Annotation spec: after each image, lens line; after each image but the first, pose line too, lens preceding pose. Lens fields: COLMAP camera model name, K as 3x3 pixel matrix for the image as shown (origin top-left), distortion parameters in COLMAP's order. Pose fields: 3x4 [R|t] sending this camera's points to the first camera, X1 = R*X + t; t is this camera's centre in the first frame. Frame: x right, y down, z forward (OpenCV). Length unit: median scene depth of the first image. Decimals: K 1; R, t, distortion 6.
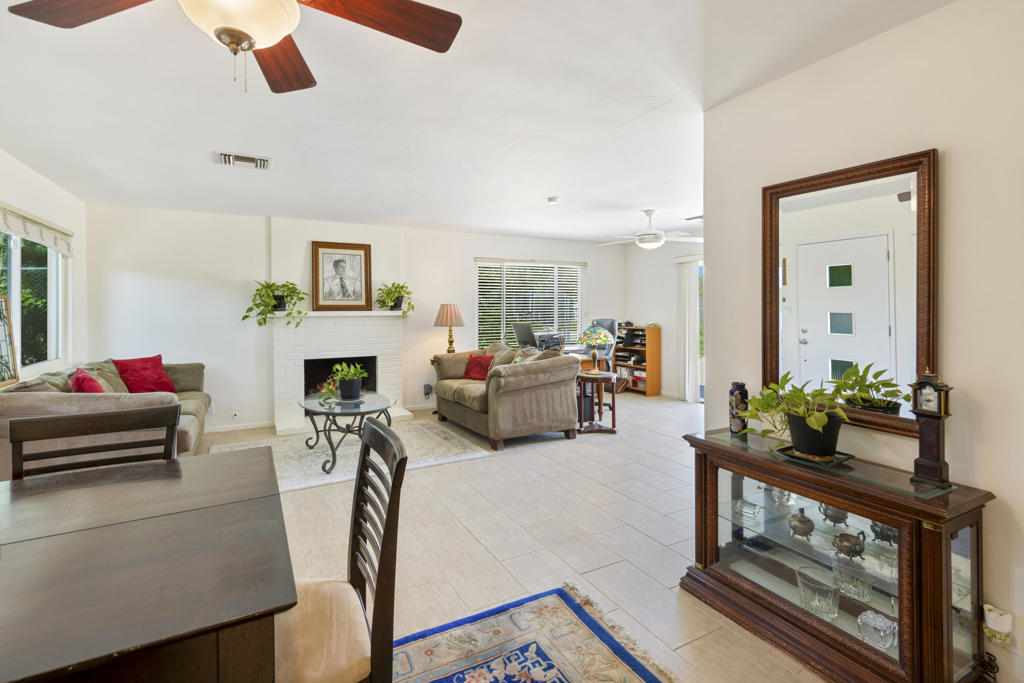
lens RADIAL K [[457.5, 0, 507.0], [0, 457.5, 307.4], [0, 0, 1]] dist [0.005361, -0.000638]
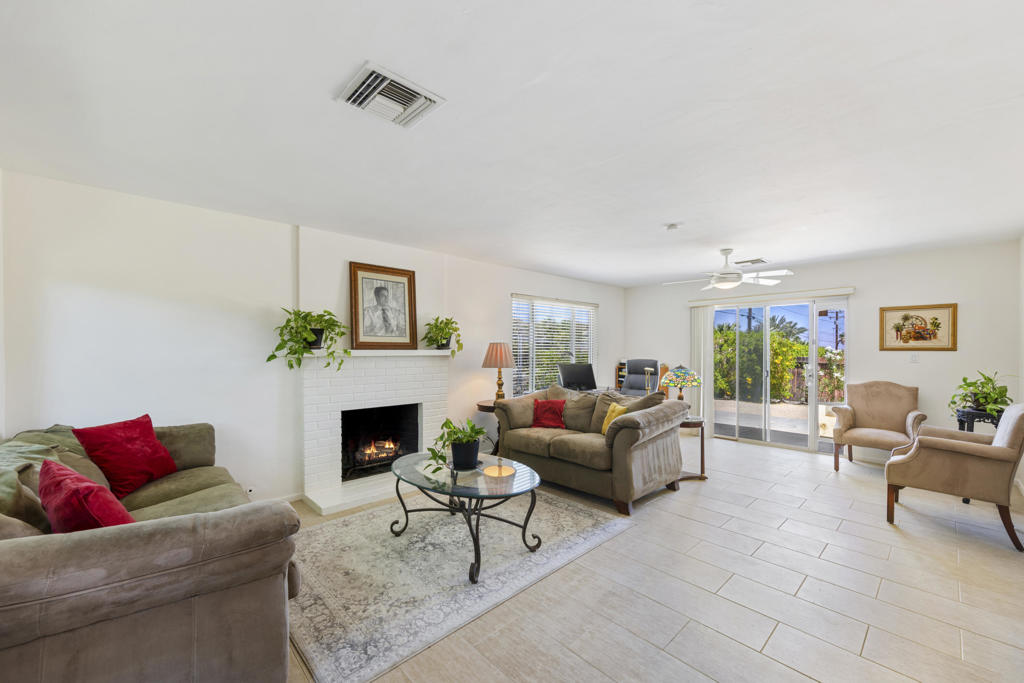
lens RADIAL K [[393.7, 0, 511.1], [0, 393.7, 349.9], [0, 0, 1]] dist [0.002212, 0.000000]
pose [[0.969527, 0.006614, 0.244895, -0.337369], [-0.008141, 0.999953, 0.005224, 0.002901], [-0.244849, -0.007059, 0.969536, 0.282008]]
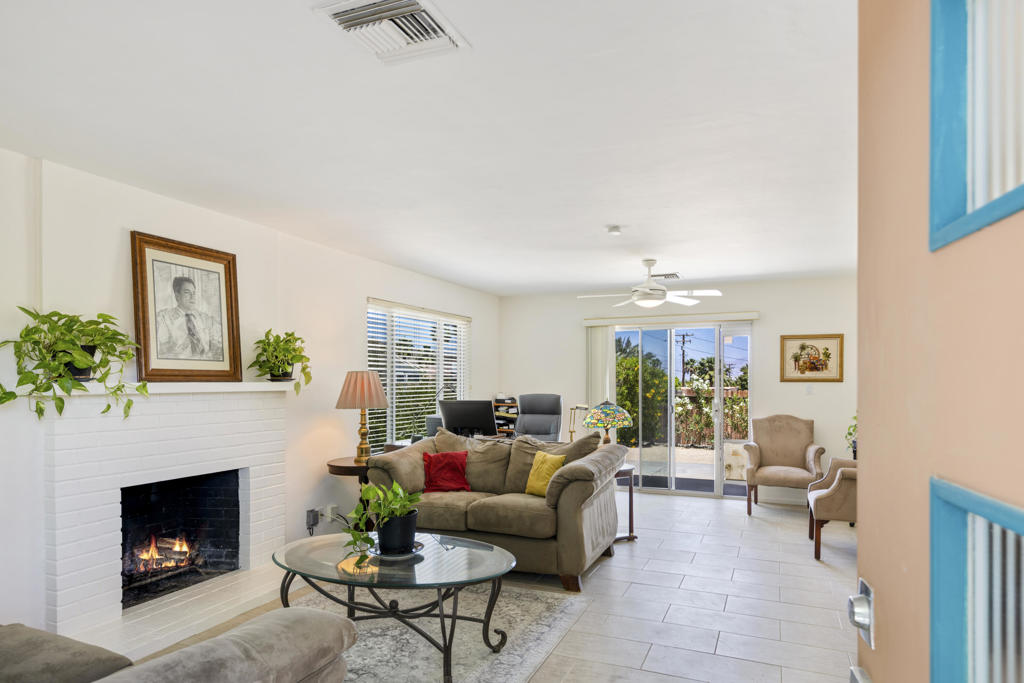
lens RADIAL K [[589.5, 0, 513.2], [0, 589.5, 385.1], [0, 0, 1]] dist [0.003205, -0.000096]
pose [[0.790613, 0.000960, 0.612315, -0.511161], [-0.008178, 0.999926, 0.008992, 0.002637], [-0.612262, -0.012117, 0.790562, 0.308404]]
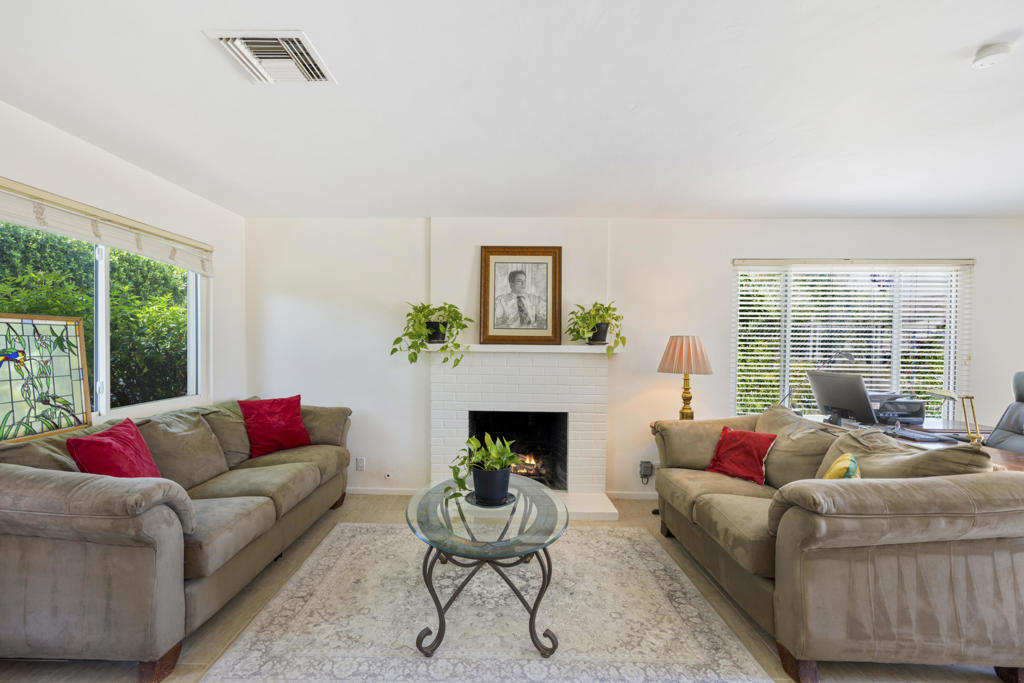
lens RADIAL K [[457.5, 0, 496.1], [0, 457.5, 350.8], [0, 0, 1]] dist [0.005361, -0.000638]
pose [[0.868065, 0.022295, -0.495950, -0.049544], [-0.012613, 0.999659, 0.022863, 0.001966], [0.496291, -0.013591, 0.868050, 0.409069]]
